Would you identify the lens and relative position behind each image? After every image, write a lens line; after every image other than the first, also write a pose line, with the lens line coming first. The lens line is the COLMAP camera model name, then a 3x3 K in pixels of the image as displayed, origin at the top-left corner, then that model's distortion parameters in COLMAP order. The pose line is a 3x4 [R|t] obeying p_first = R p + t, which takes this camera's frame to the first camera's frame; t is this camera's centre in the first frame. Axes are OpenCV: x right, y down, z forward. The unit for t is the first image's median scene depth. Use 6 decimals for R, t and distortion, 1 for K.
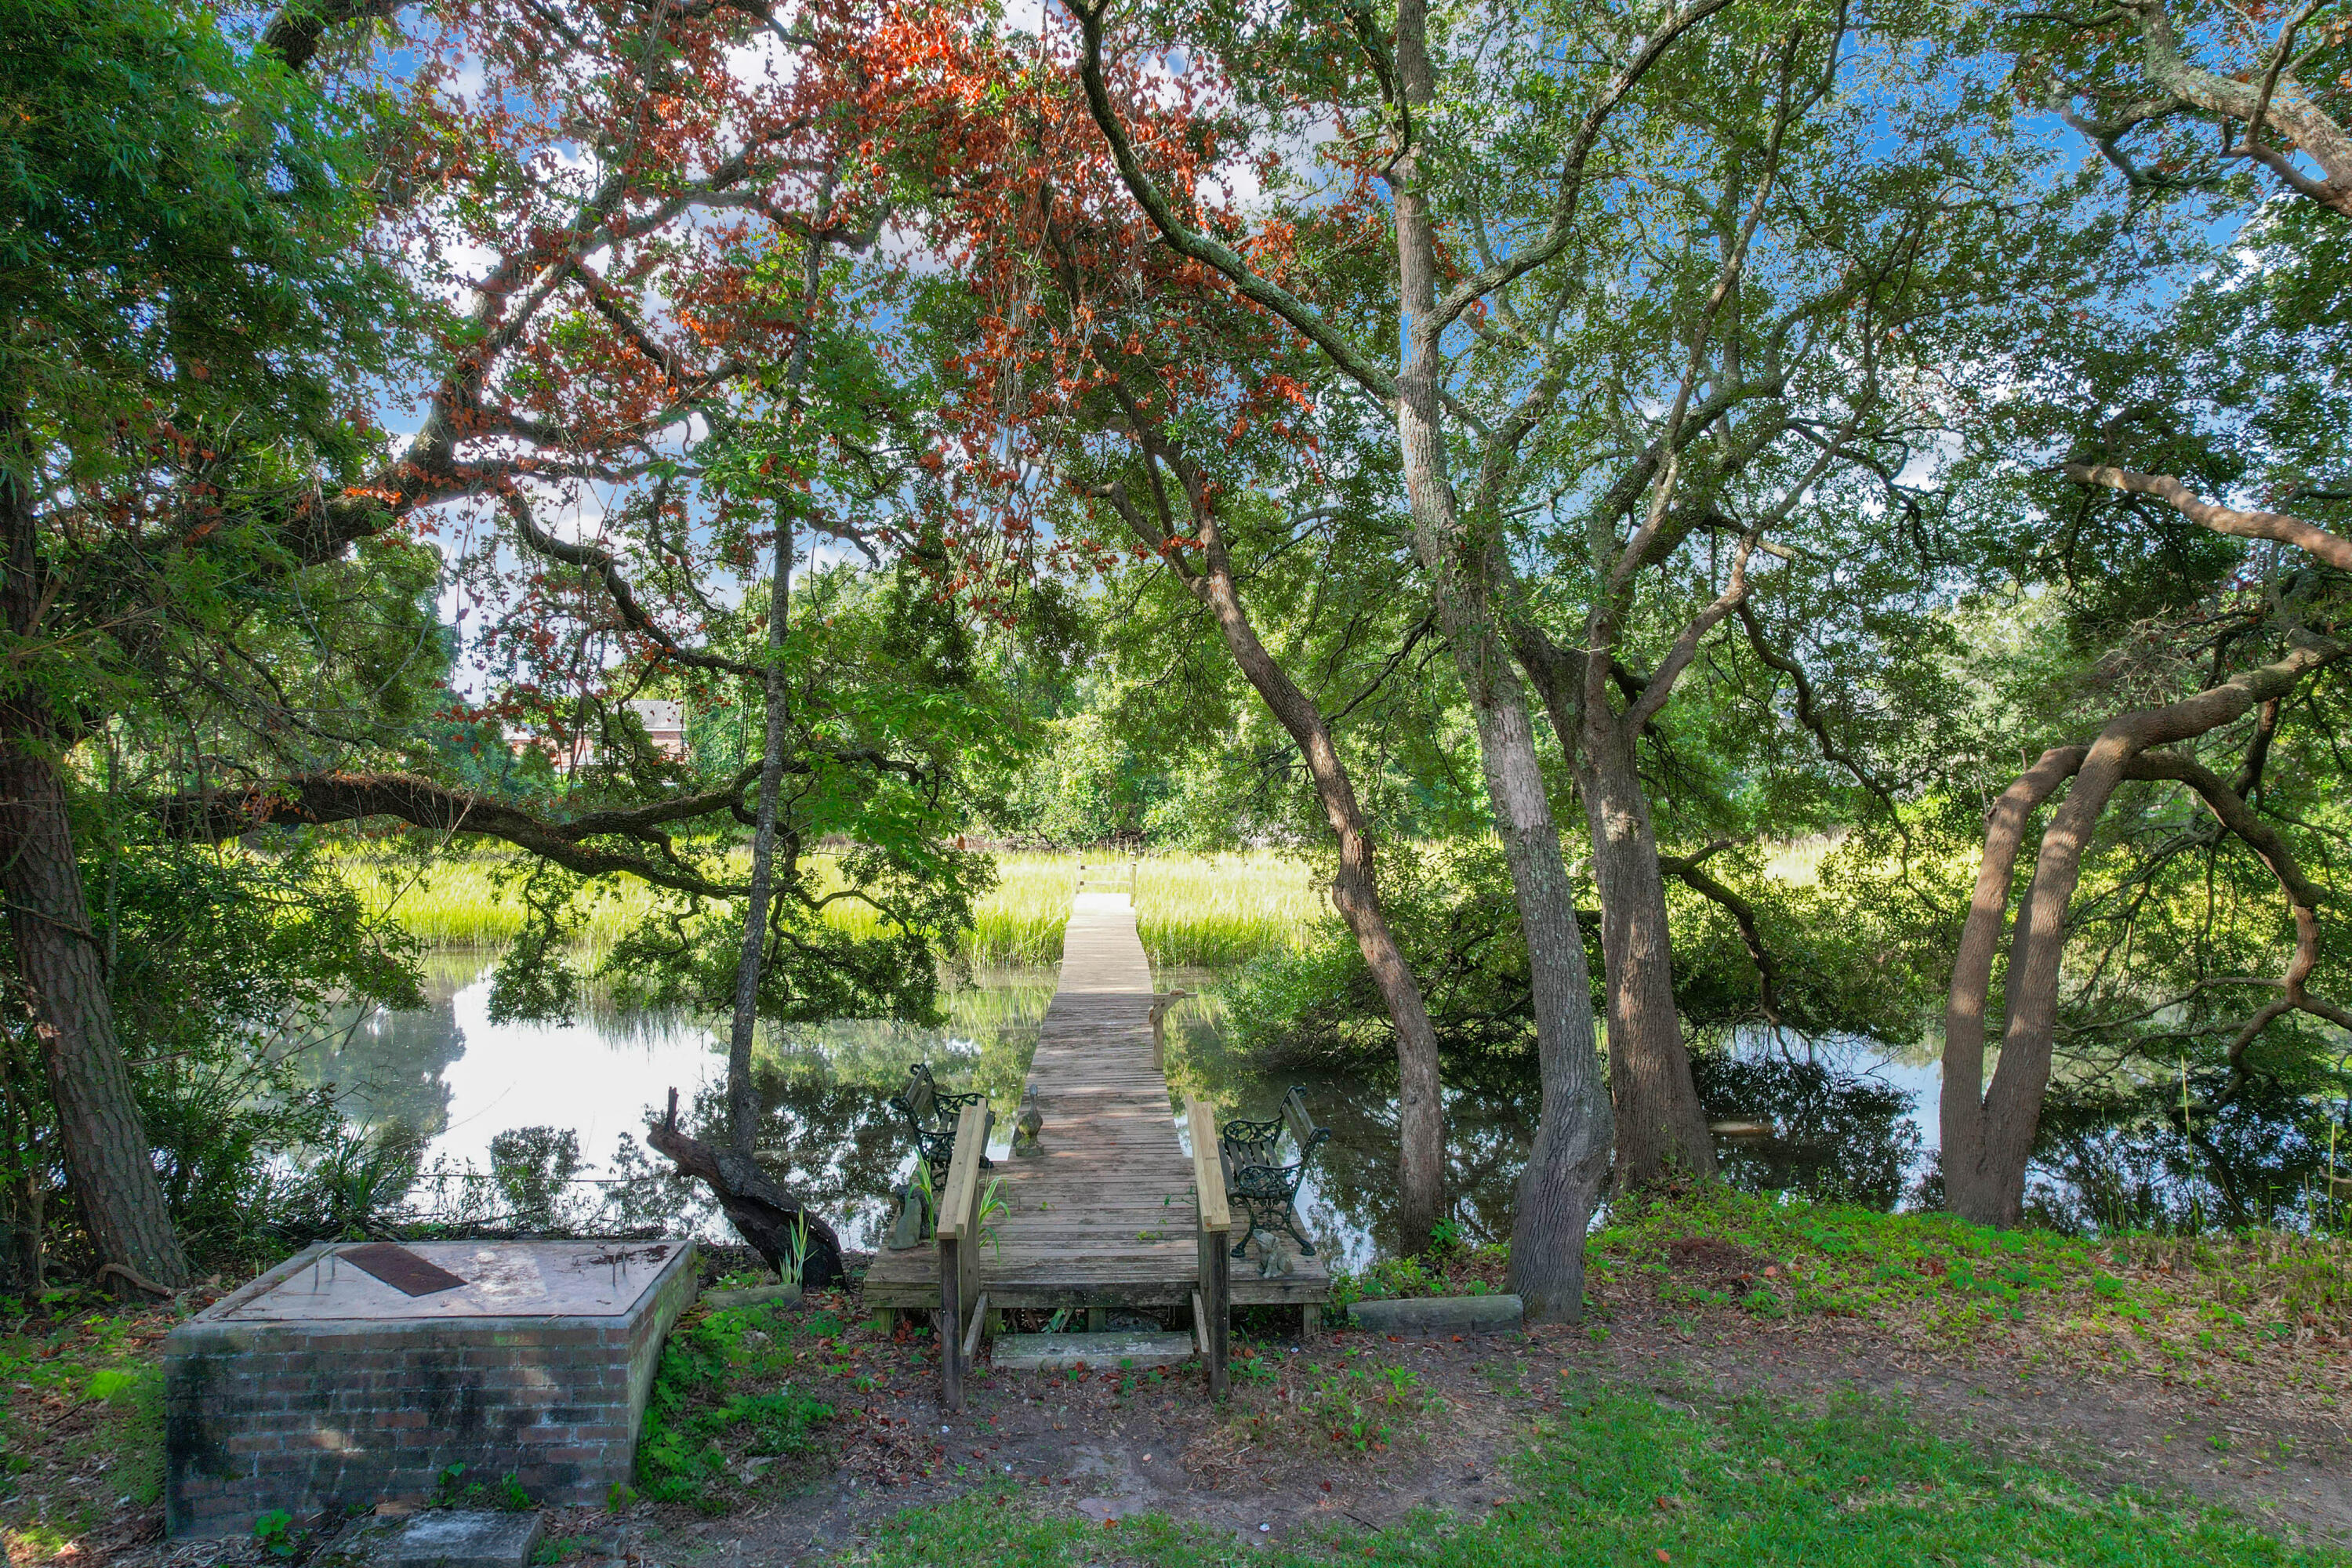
lens RADIAL K [[1502.7, 0, 1182.6], [0, 1502.7, 790.6], [0, 0, 1]] dist [-0.077446, 0.072178]
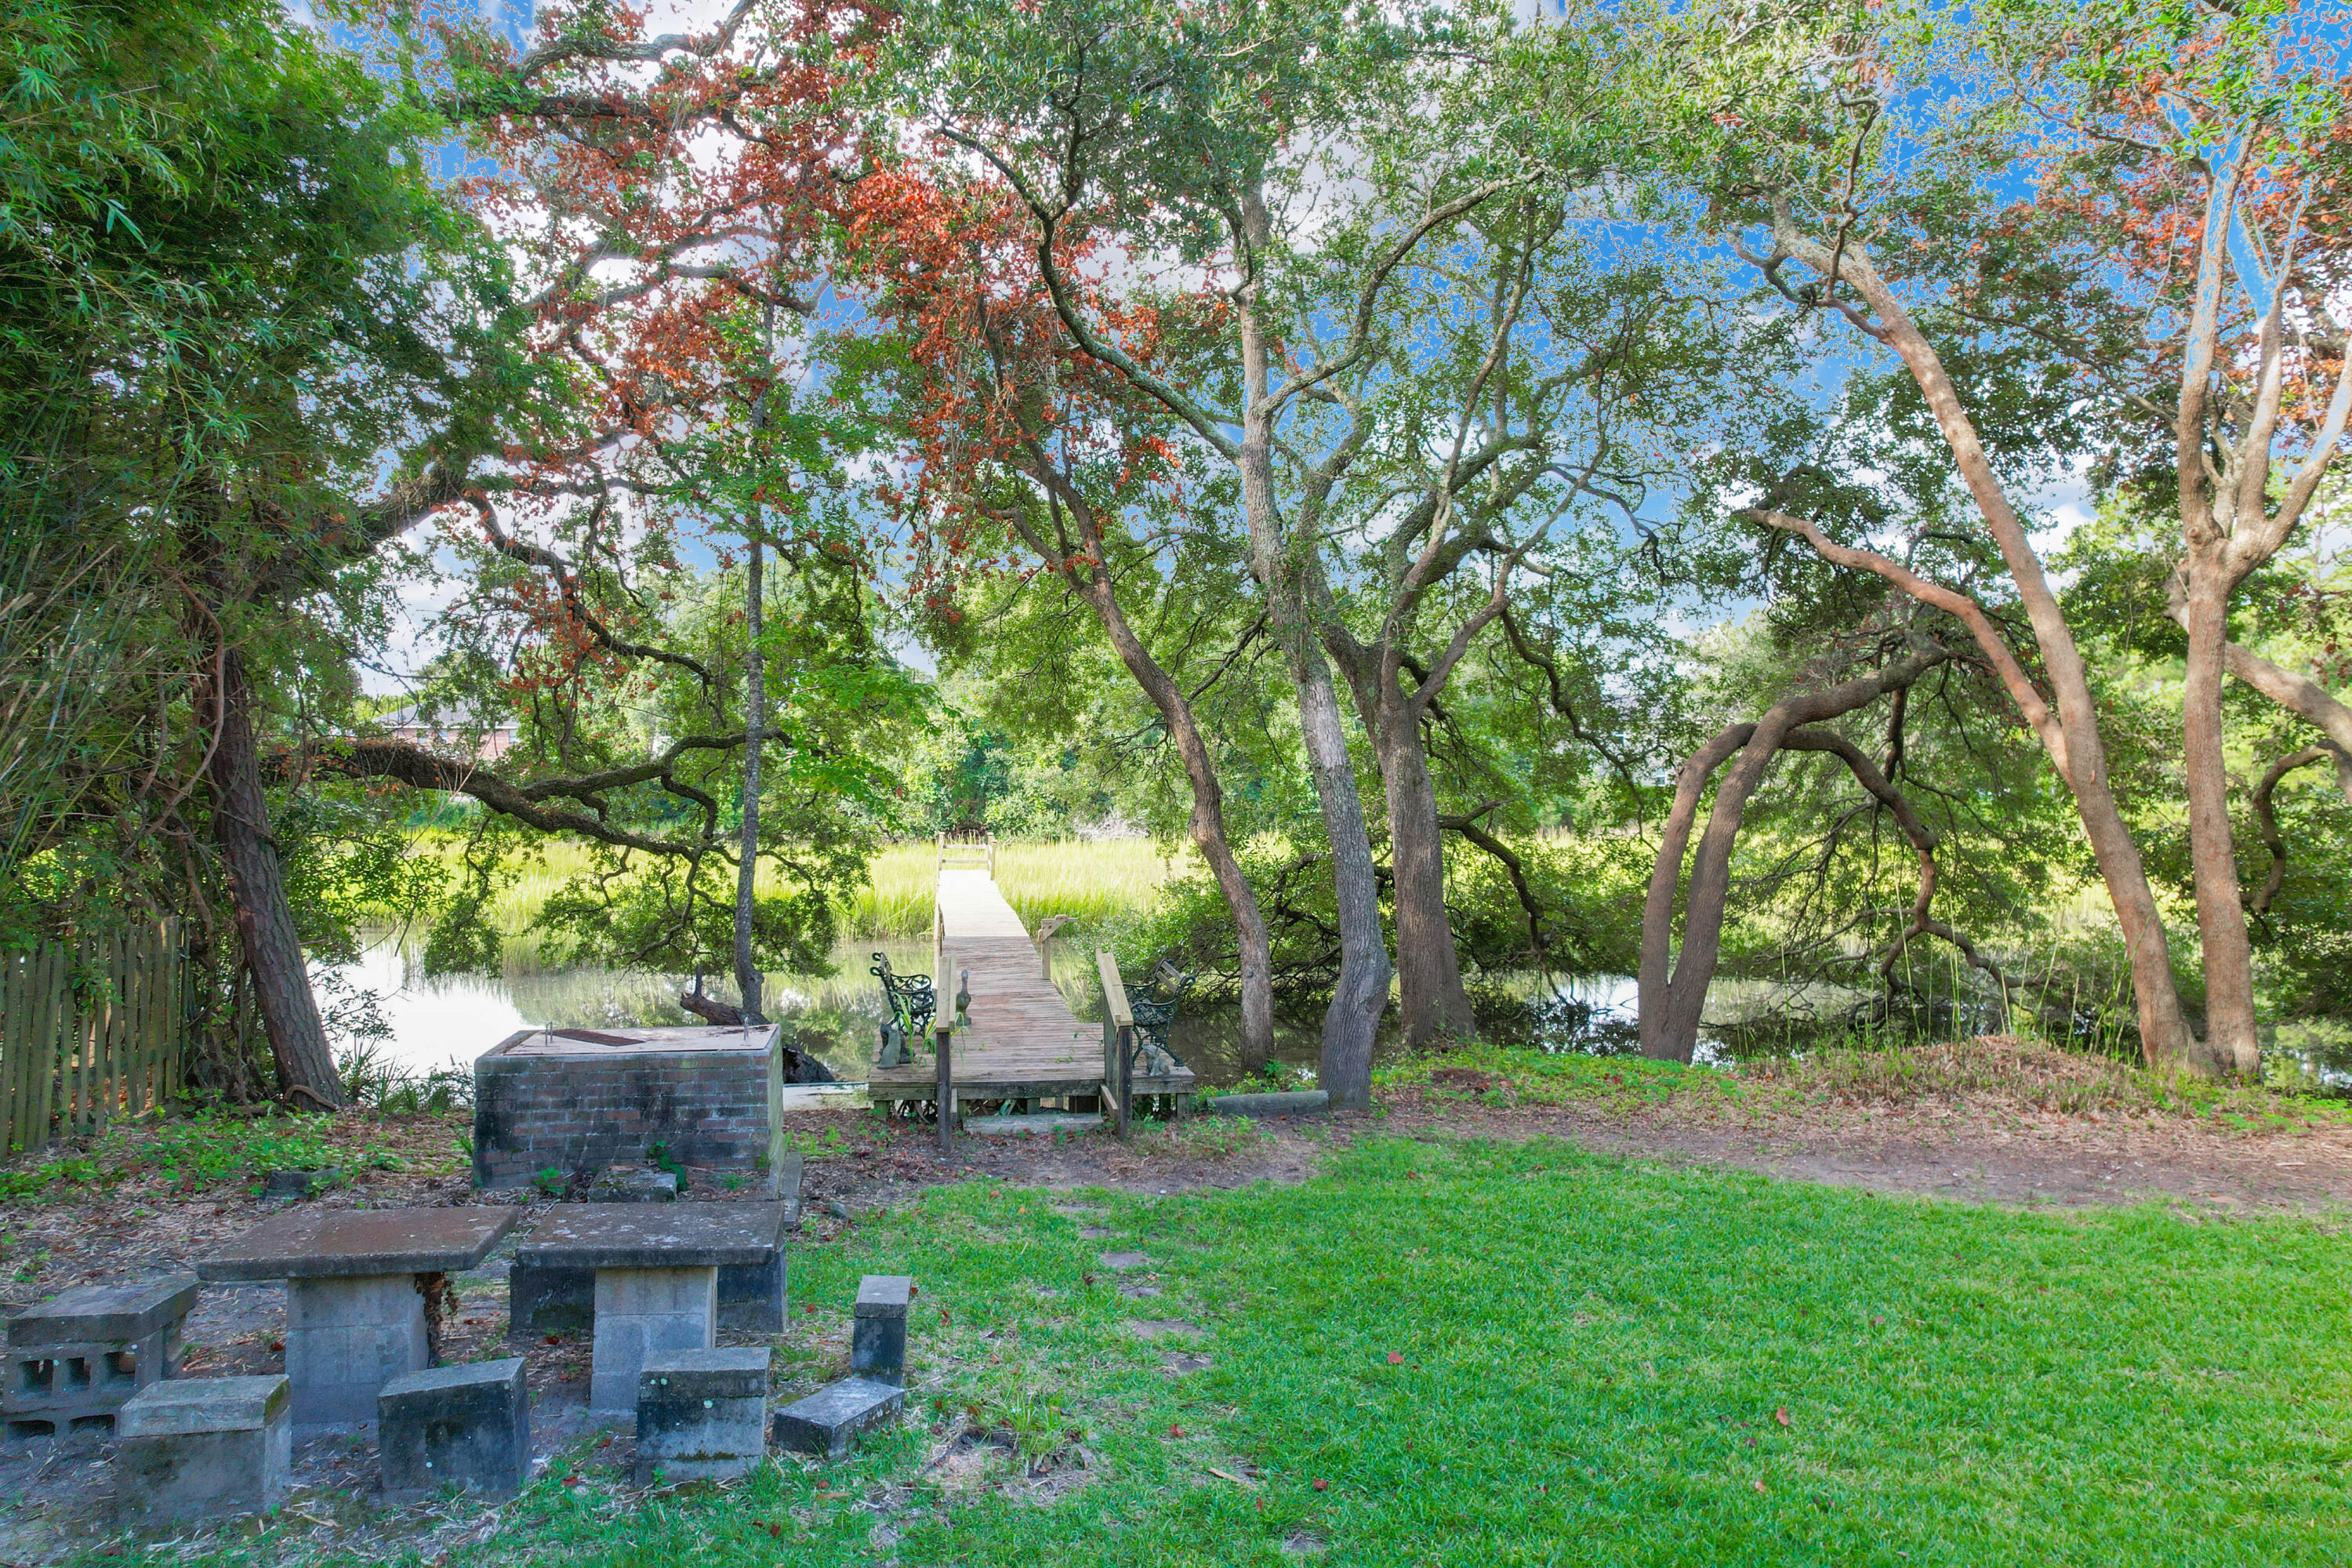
lens RADIAL K [[1502.7, 0, 1180.3], [0, 1502.7, 799.4], [0, 0, 1]] dist [-0.077446, 0.072178]
pose [[0.993665, 0.000824, 0.112375, -0.035229], [-0.001127, 0.999996, 0.002632, 0.025591], [-0.112373, -0.002742, 0.993662, -0.193982]]
